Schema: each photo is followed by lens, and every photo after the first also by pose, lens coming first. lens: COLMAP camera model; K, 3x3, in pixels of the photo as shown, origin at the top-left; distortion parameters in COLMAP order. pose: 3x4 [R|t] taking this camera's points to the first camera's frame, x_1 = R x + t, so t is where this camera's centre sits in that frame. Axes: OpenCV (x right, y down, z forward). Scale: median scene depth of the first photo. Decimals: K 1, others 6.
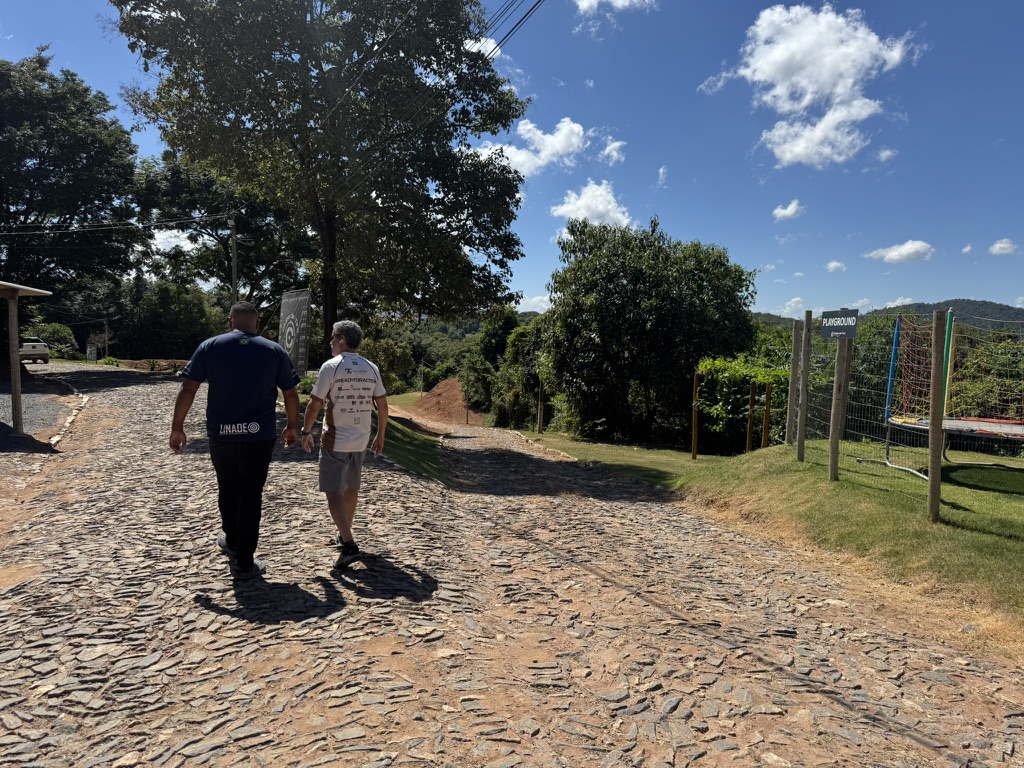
lens RADIAL K [[707.0, 0, 503.0], [0, 707.0, 388.7], [0, 0, 1]] dist [0.010806, -0.021031]
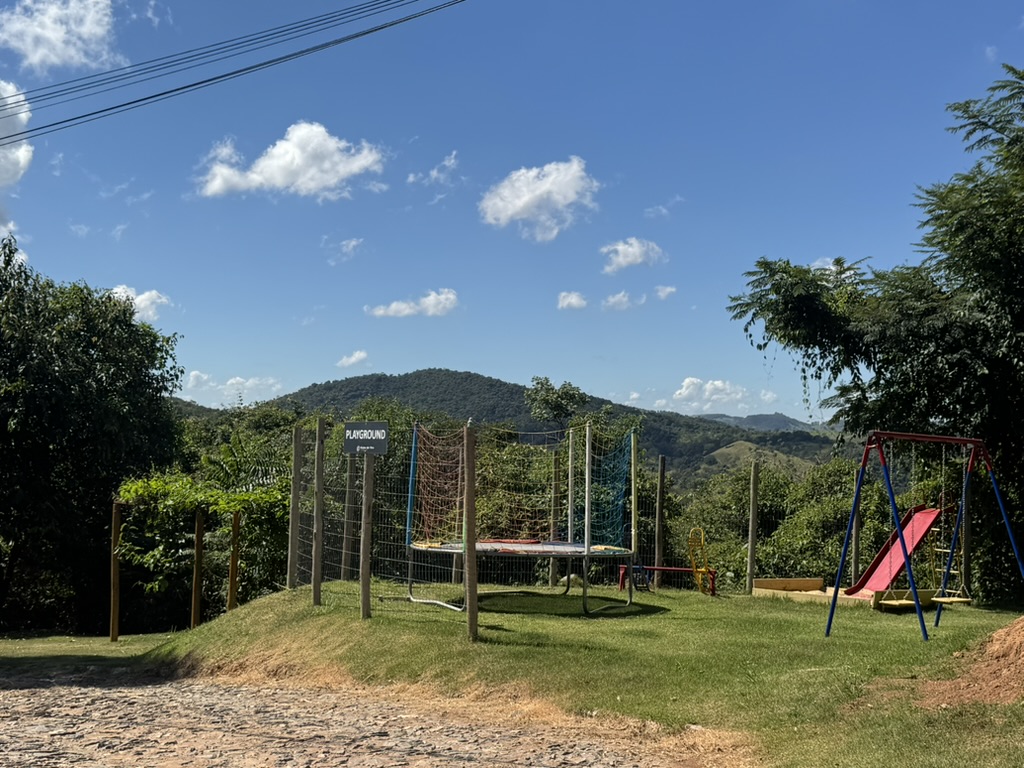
lens RADIAL K [[1401.8, 0, 512.3], [0, 1401.8, 382.7], [0, 0, 1]] dist [-0.004364, 0.000000]
pose [[0.809741, 0.011542, 0.586674, -0.181494], [0.051704, 0.994514, -0.090928, 0.004250], [-0.584505, 0.103961, 0.804702, -0.233048]]
